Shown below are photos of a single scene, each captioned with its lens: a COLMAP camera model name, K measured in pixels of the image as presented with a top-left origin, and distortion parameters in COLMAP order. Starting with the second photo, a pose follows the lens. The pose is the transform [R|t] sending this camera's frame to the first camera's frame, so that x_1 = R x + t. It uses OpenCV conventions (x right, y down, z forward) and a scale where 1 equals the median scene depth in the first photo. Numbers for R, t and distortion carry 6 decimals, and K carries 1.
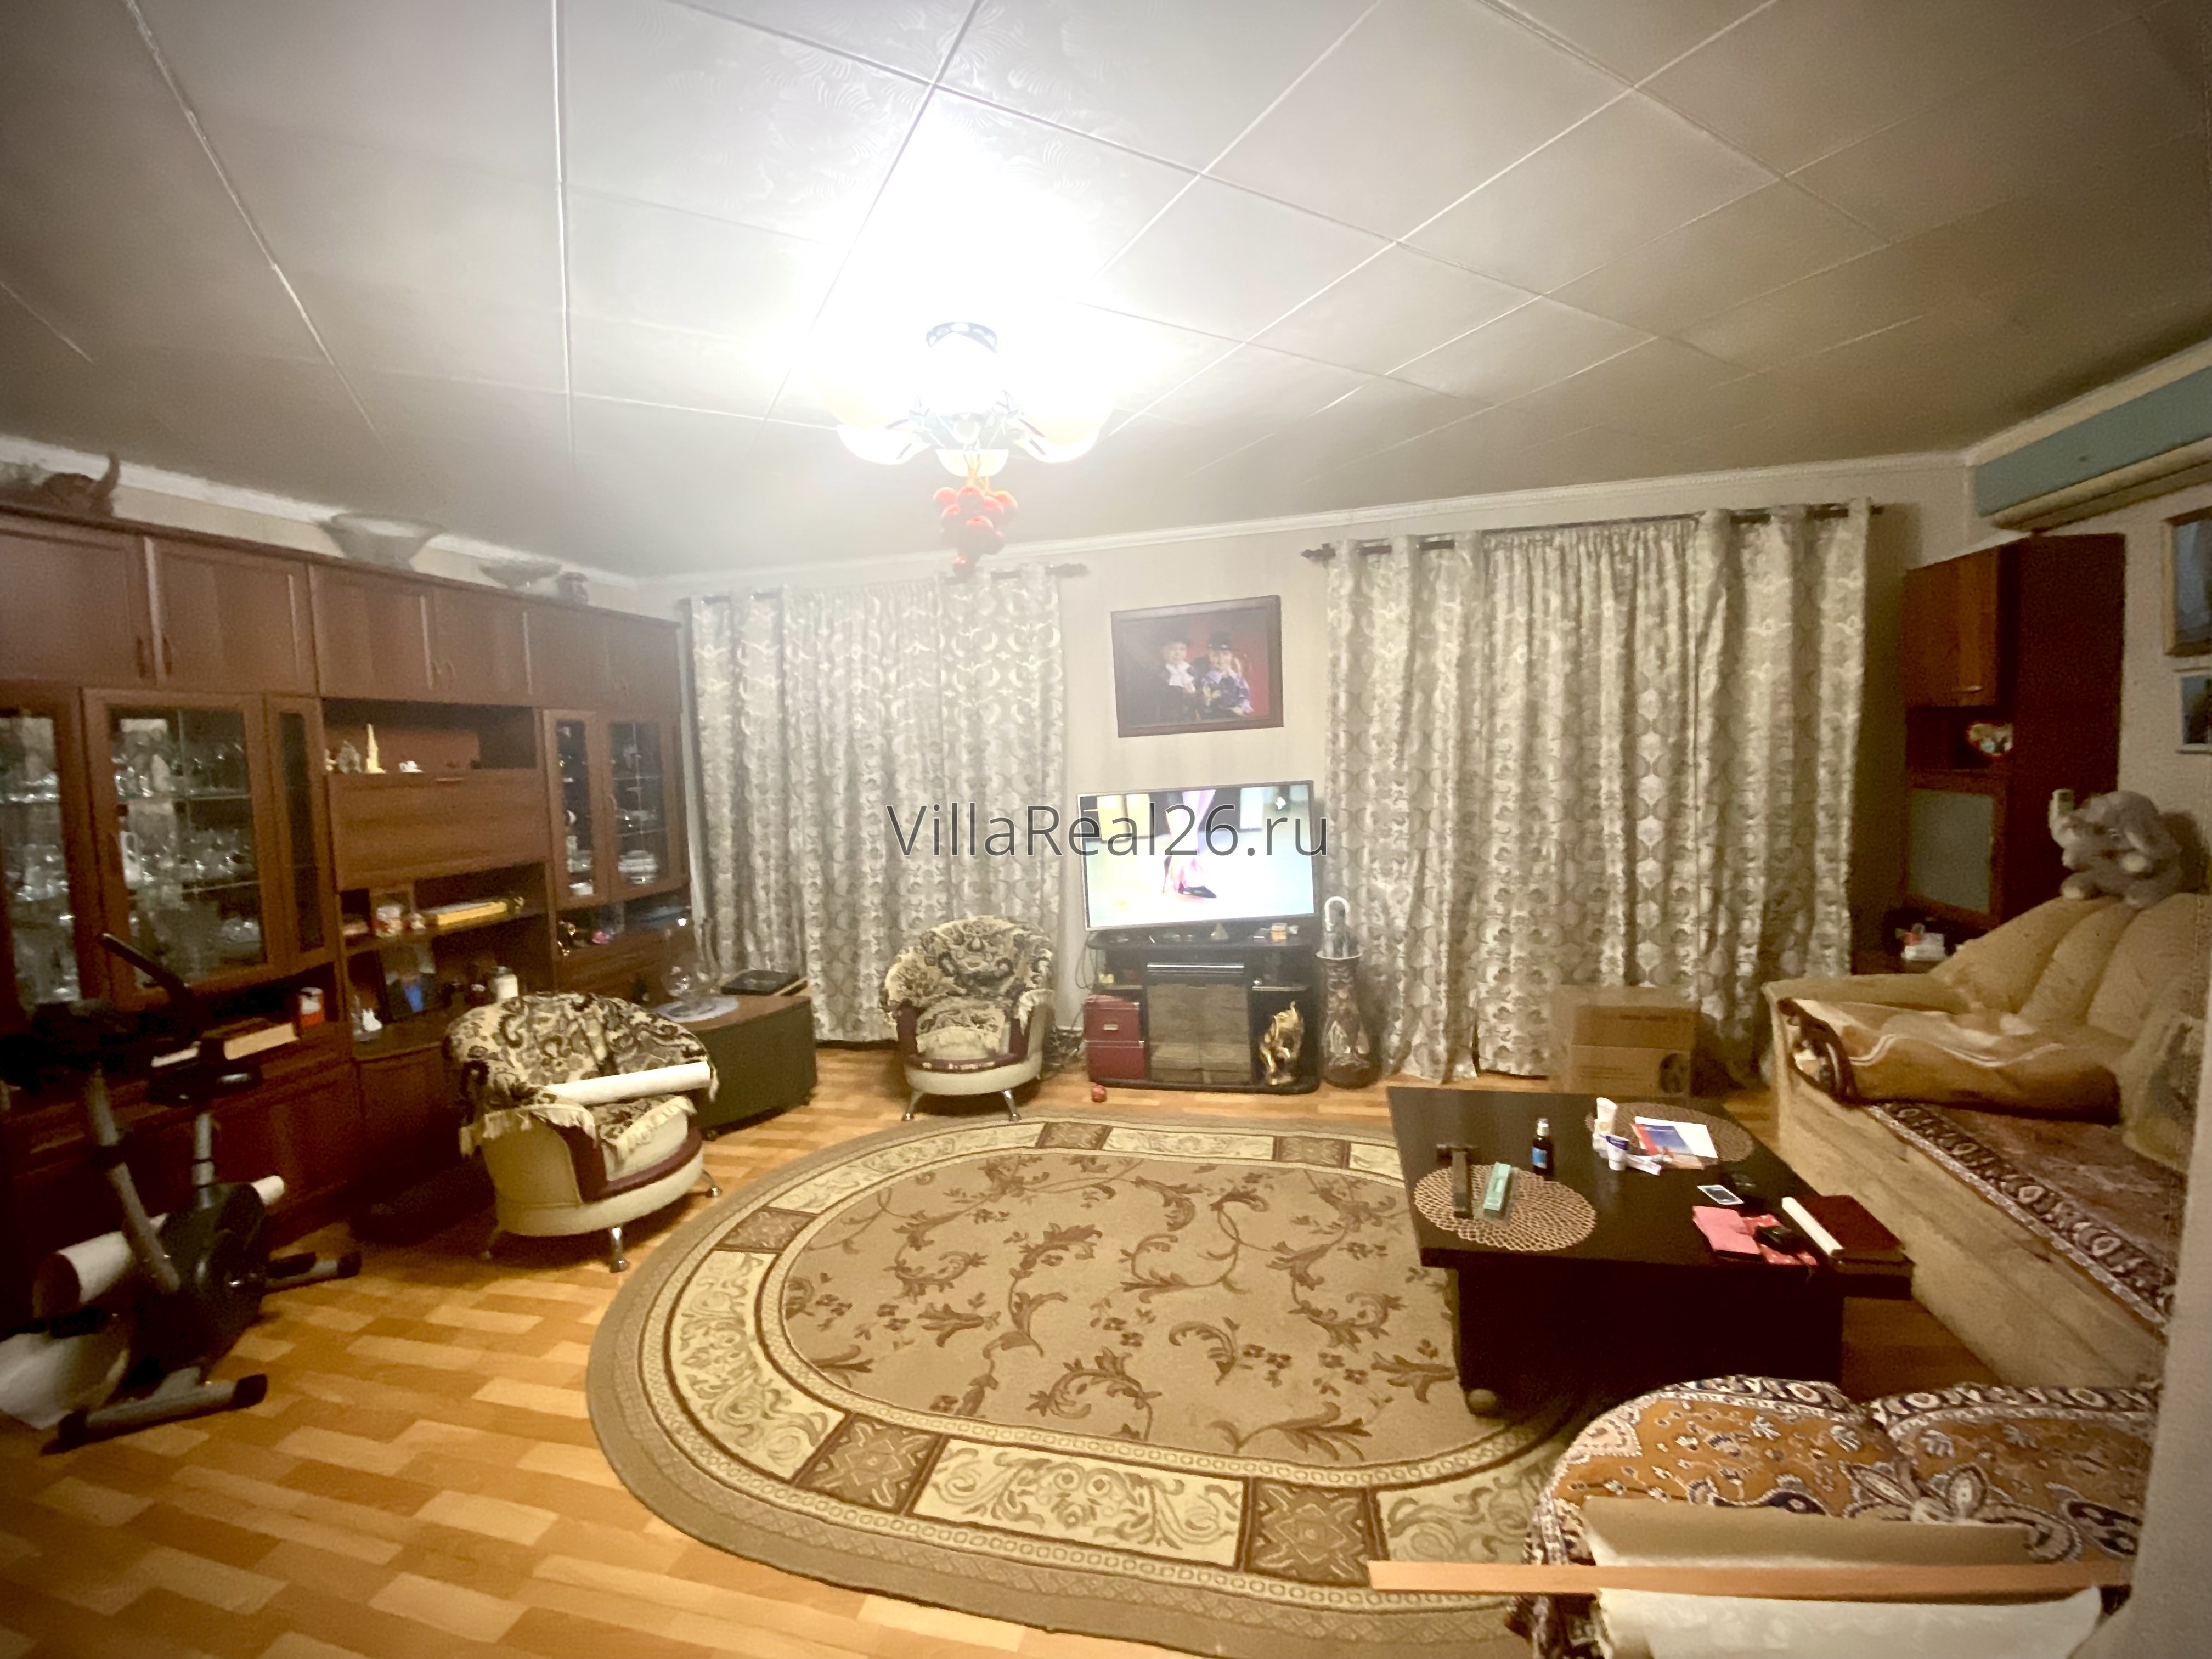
lens RADIAL K [[900.9, 0, 1101.8], [0, 900.9, 785.8], [0, 0, 1]] dist [0.031169, -0.020819]
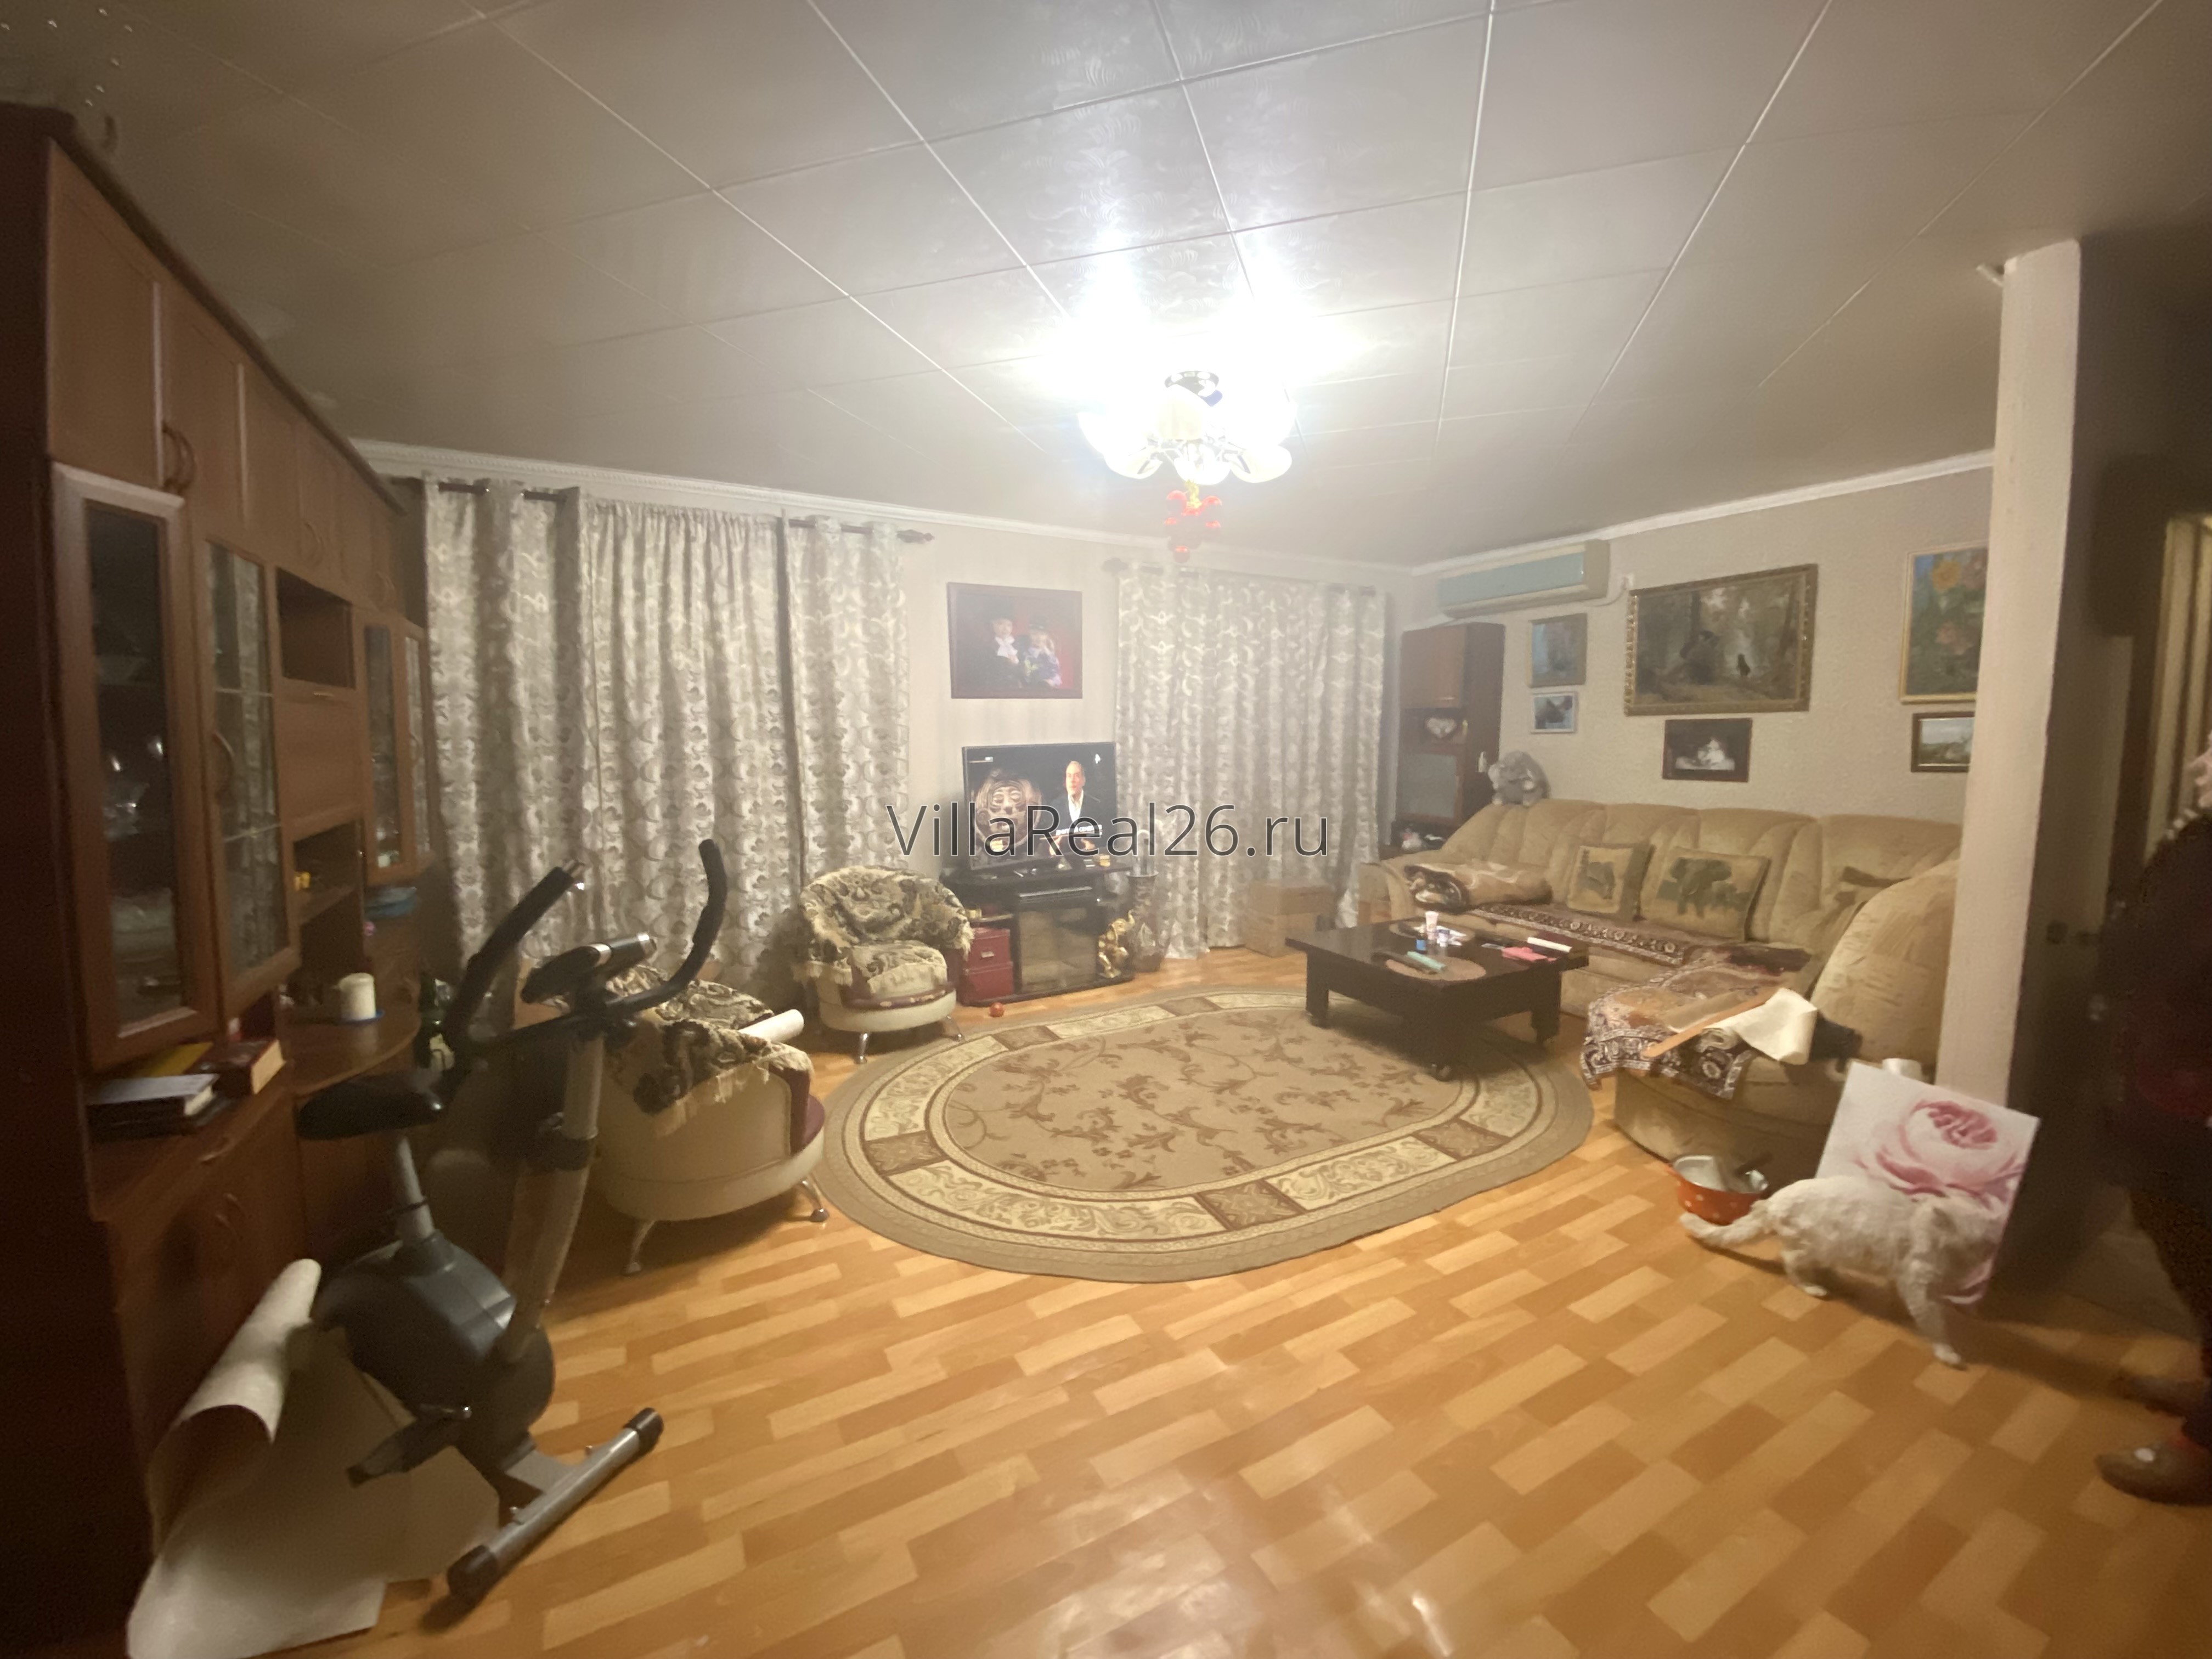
lens RADIAL K [[896.2, 0, 1100.8], [0, 896.2, 813.9], [0, 0, 1]] dist [0.064398, -0.000037]
pose [[0.733534, -0.020356, 0.679348, -0.830593], [-0.001957, 0.999484, 0.032062, 0.070832], [-0.679650, -0.024848, 0.733116, 0.104207]]
